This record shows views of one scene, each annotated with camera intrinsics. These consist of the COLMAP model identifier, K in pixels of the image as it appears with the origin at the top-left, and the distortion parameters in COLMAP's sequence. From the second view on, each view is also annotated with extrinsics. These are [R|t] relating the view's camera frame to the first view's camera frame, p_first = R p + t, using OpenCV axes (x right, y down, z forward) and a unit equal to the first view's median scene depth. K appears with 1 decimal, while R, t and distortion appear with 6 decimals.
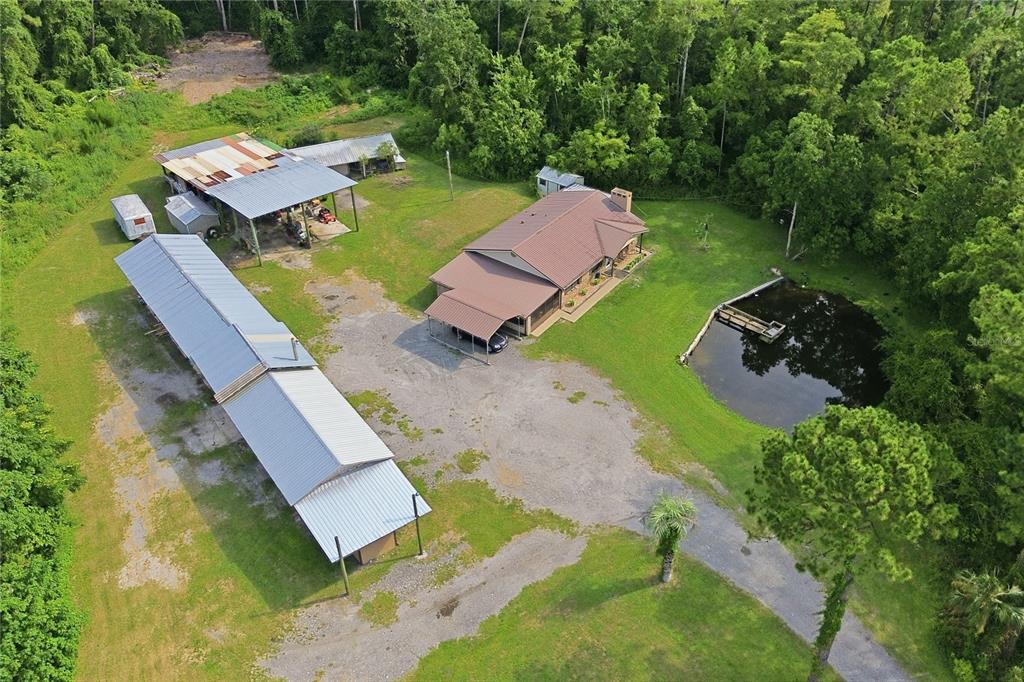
lens RADIAL K [[840.4, 0, 532.0], [0, 840.4, 338.4], [0, 0, 1]] dist [0.057579, 0.002031]
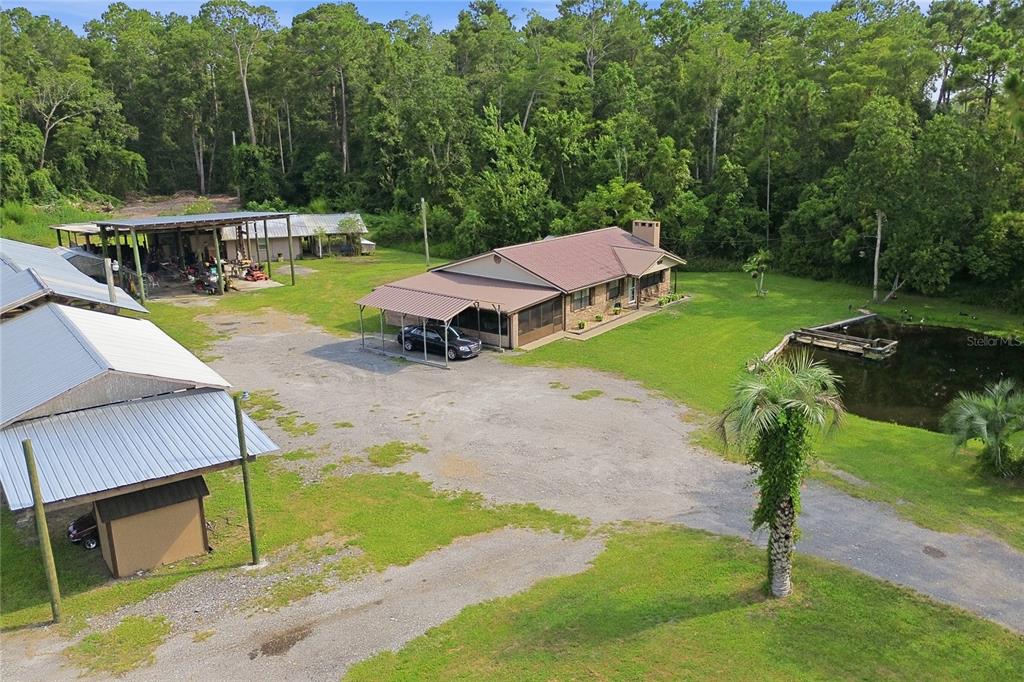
lens RADIAL K [[850.3, 0, 577.6], [0, 850.3, 342.9], [0, 0, 1]] dist [0.043329, -0.008622]
pose [[0.999631, 0.000052, 0.027172, 0.028229], [0.010007, 0.929019, -0.369896, 0.251937], [-0.025262, 0.370032, 0.928676, 0.398337]]
